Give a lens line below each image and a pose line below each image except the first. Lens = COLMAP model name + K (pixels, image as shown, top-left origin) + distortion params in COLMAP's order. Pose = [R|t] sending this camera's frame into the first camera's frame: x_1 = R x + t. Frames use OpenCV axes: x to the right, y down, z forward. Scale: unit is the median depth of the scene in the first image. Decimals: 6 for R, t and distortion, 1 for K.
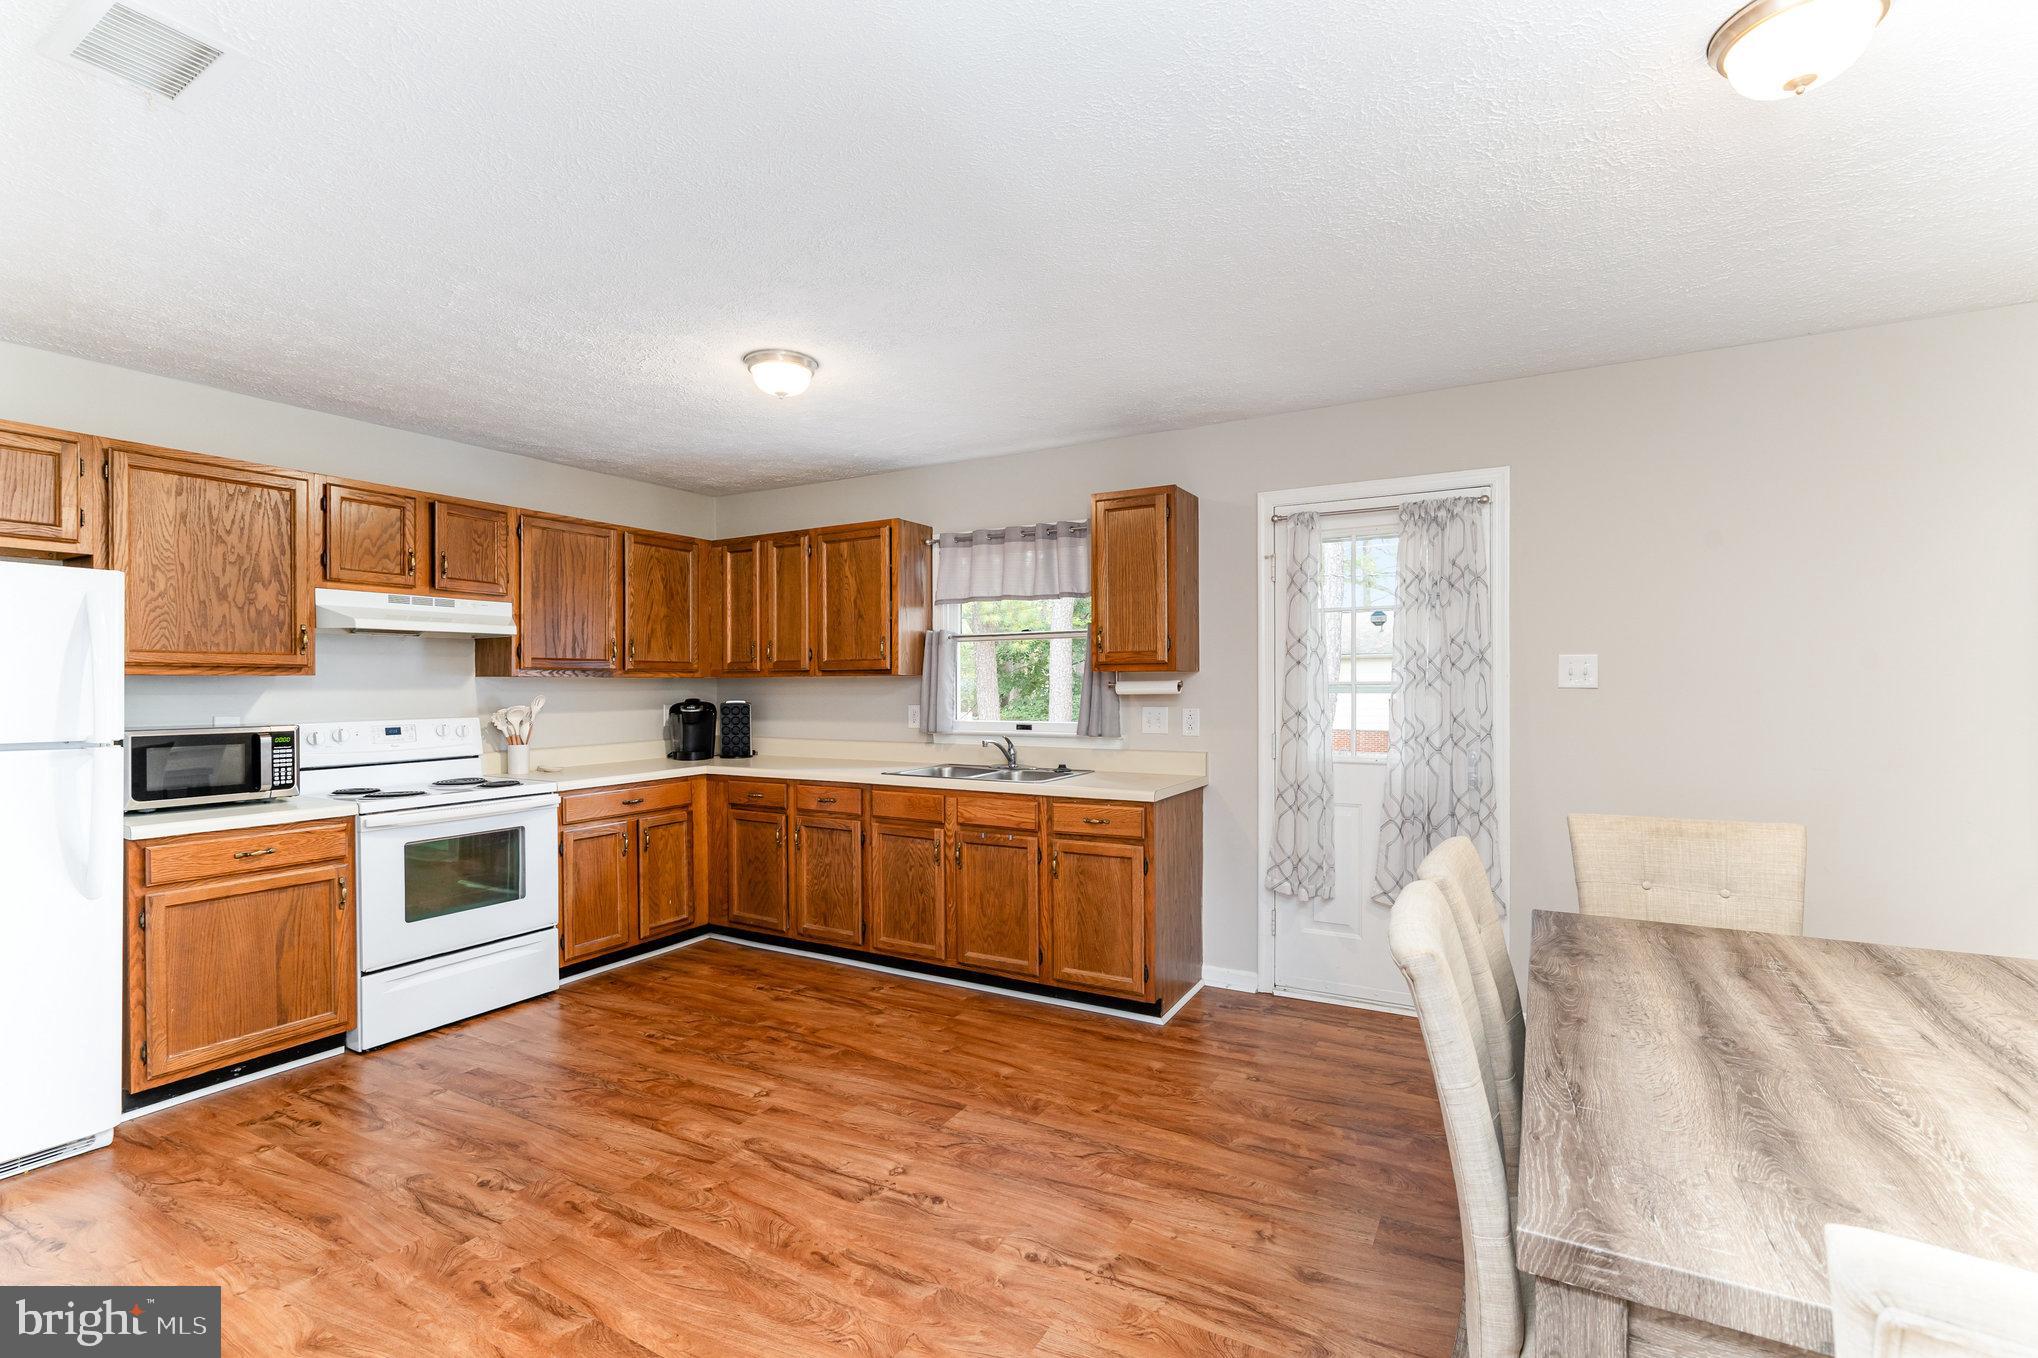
lens RADIAL K [[916.2, 0, 1016.2], [0, 916.2, 693.6], [0, 0, 1]] dist [-0.003905, -0.000383]
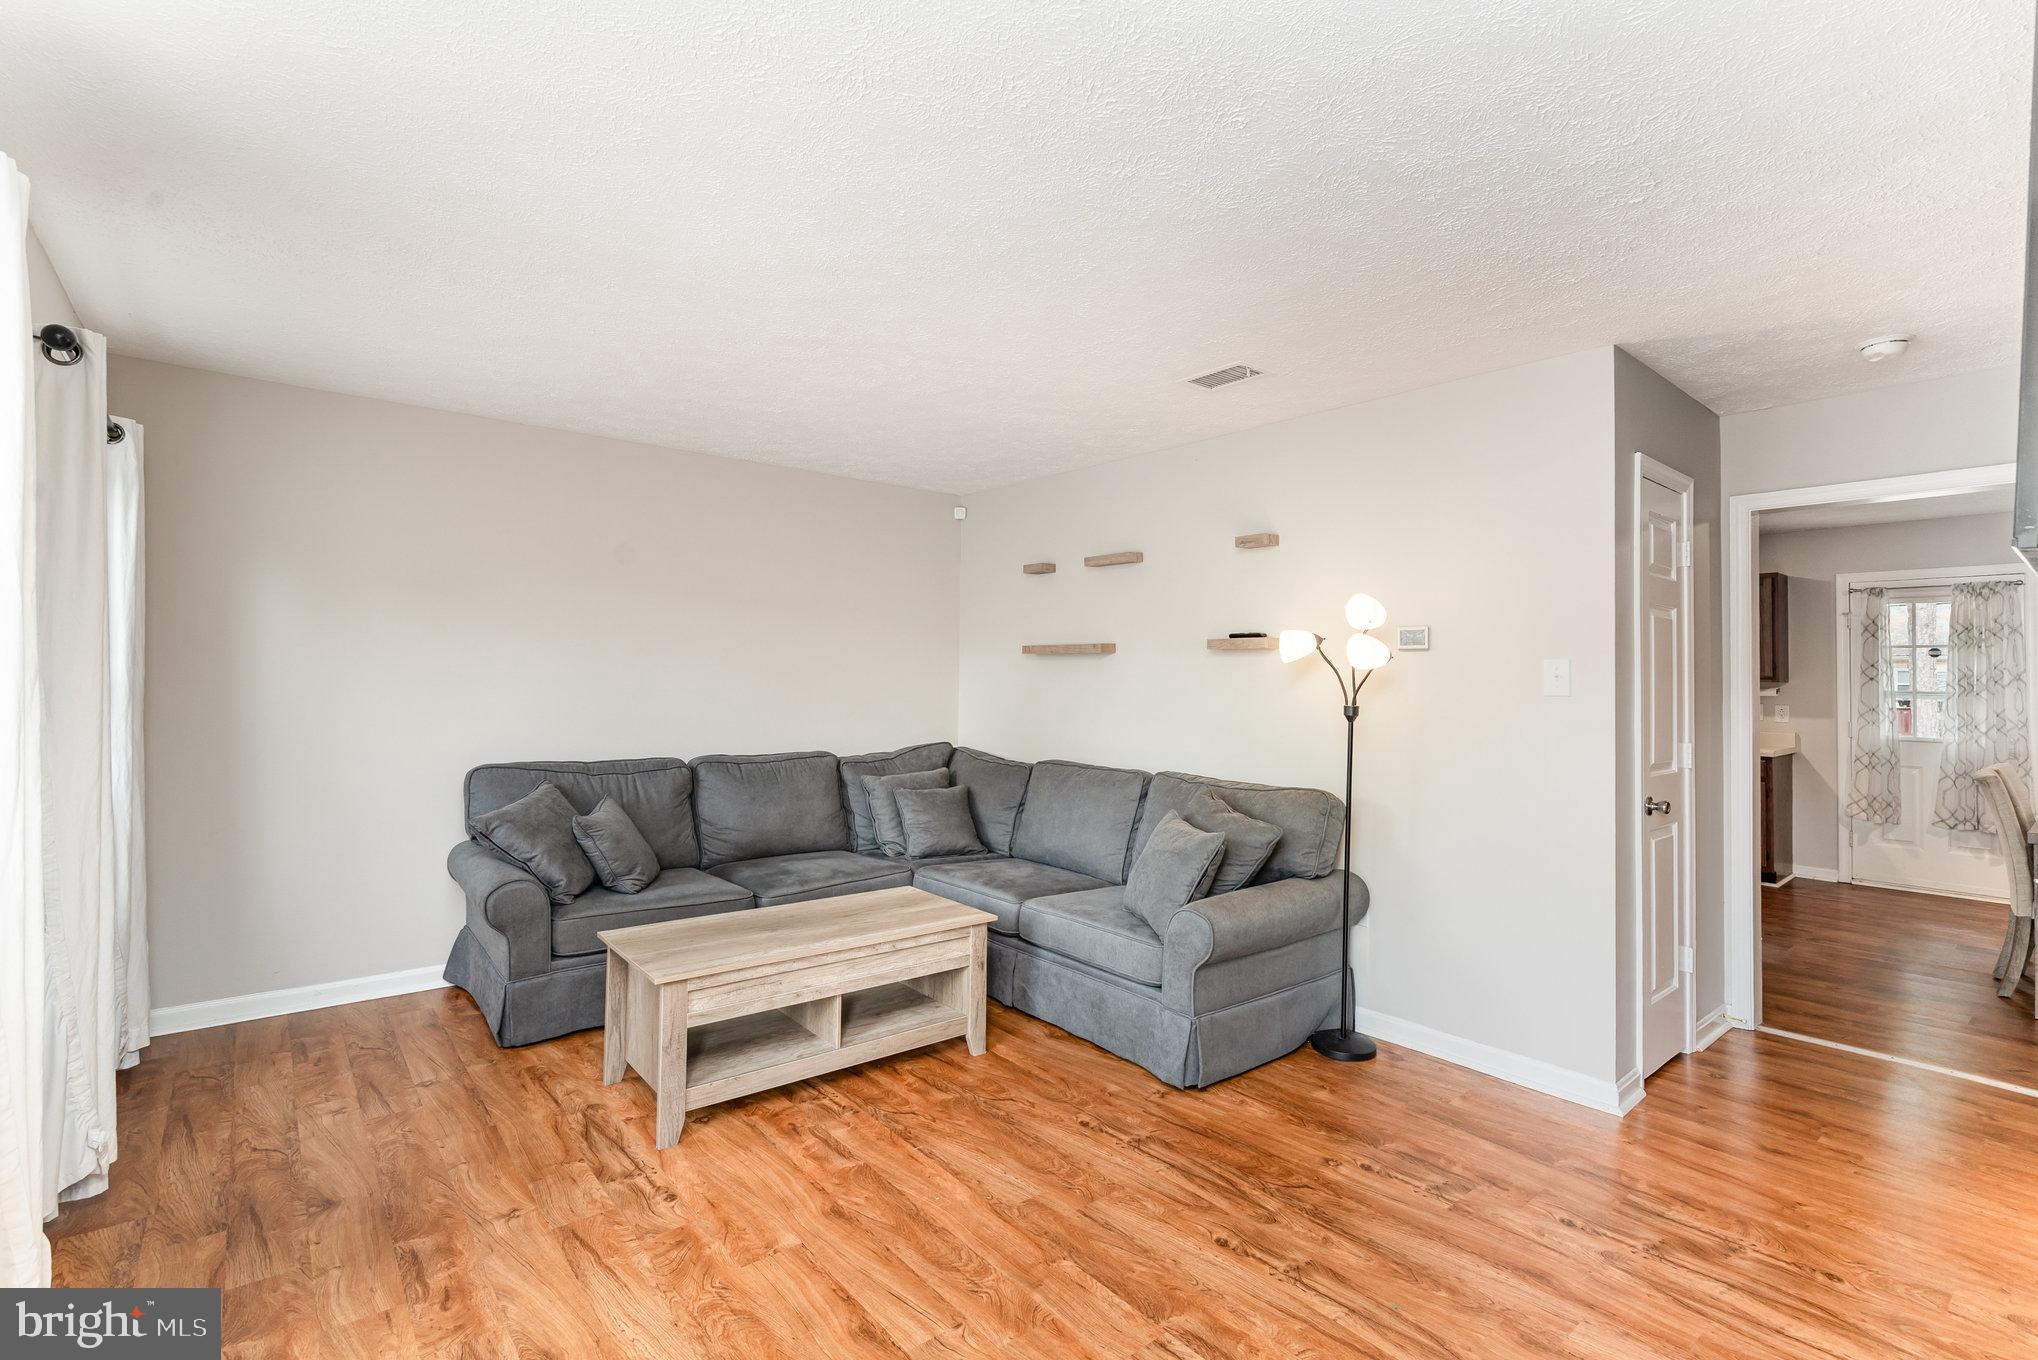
lens RADIAL K [[916.2, 0, 1015.1], [0, 916.2, 664.2], [0, 0, 1]] dist [-0.003905, -0.000383]
pose [[0.933704, 0.006835, -0.357981, -0.582922], [-0.016299, 0.999593, -0.023425, 0.003855], [0.357675, 0.027707, 0.933435, -1.162537]]
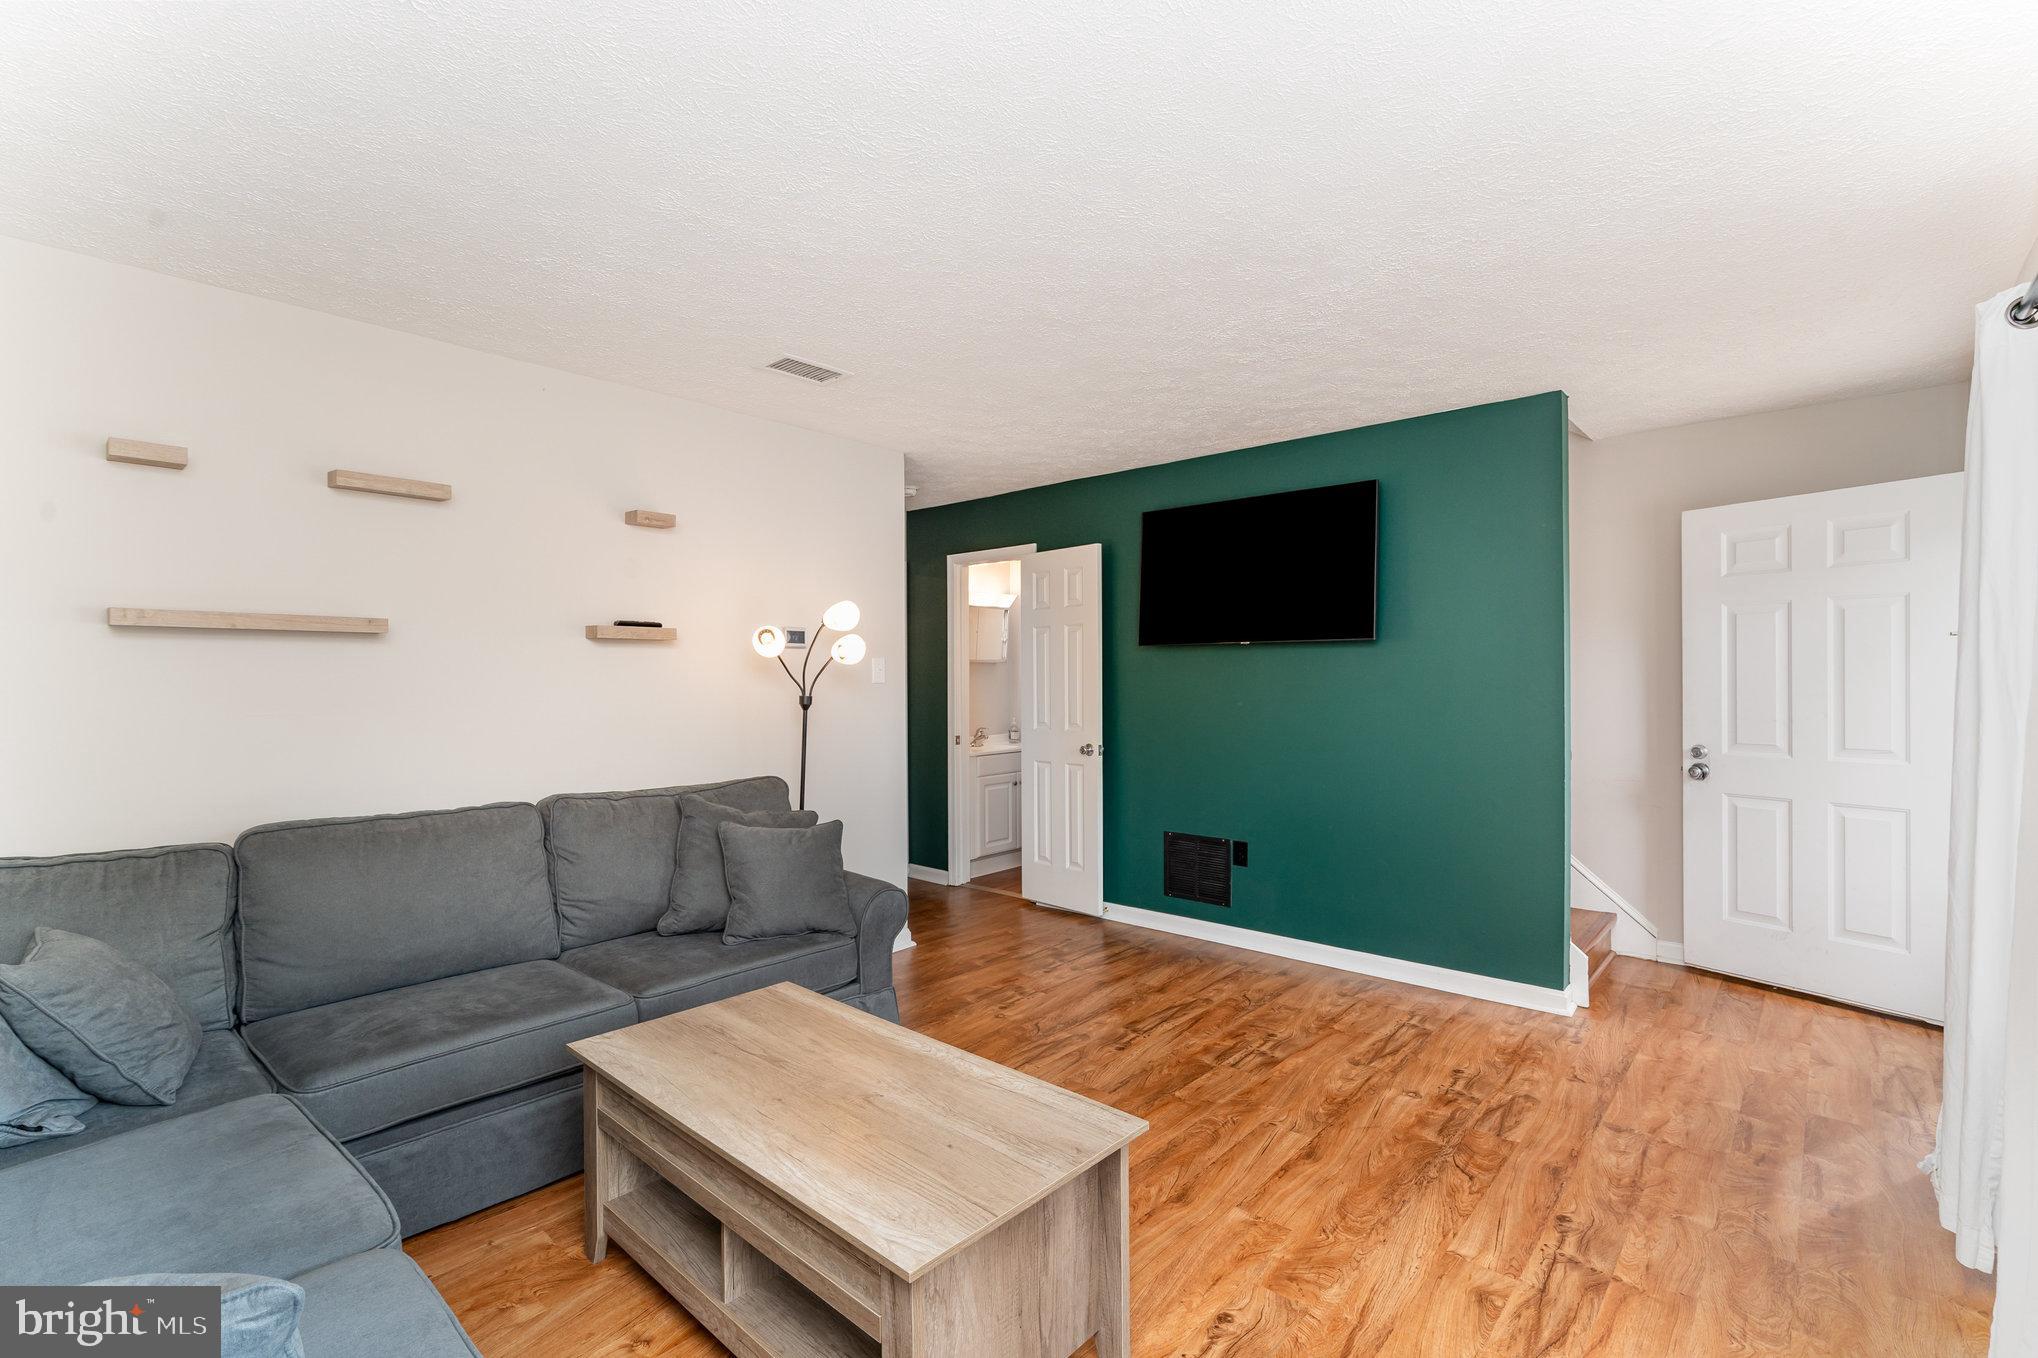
lens RADIAL K [[916.2, 0, 1007.4], [0, 916.2, 689.0], [0, 0, 1]] dist [-0.003905, -0.000383]
pose [[0.221587, -0.014720, 0.975030, -1.597619], [0.014379, 0.999827, 0.011827, 0.001526], [-0.975035, 0.011399, 0.221760, -0.620549]]
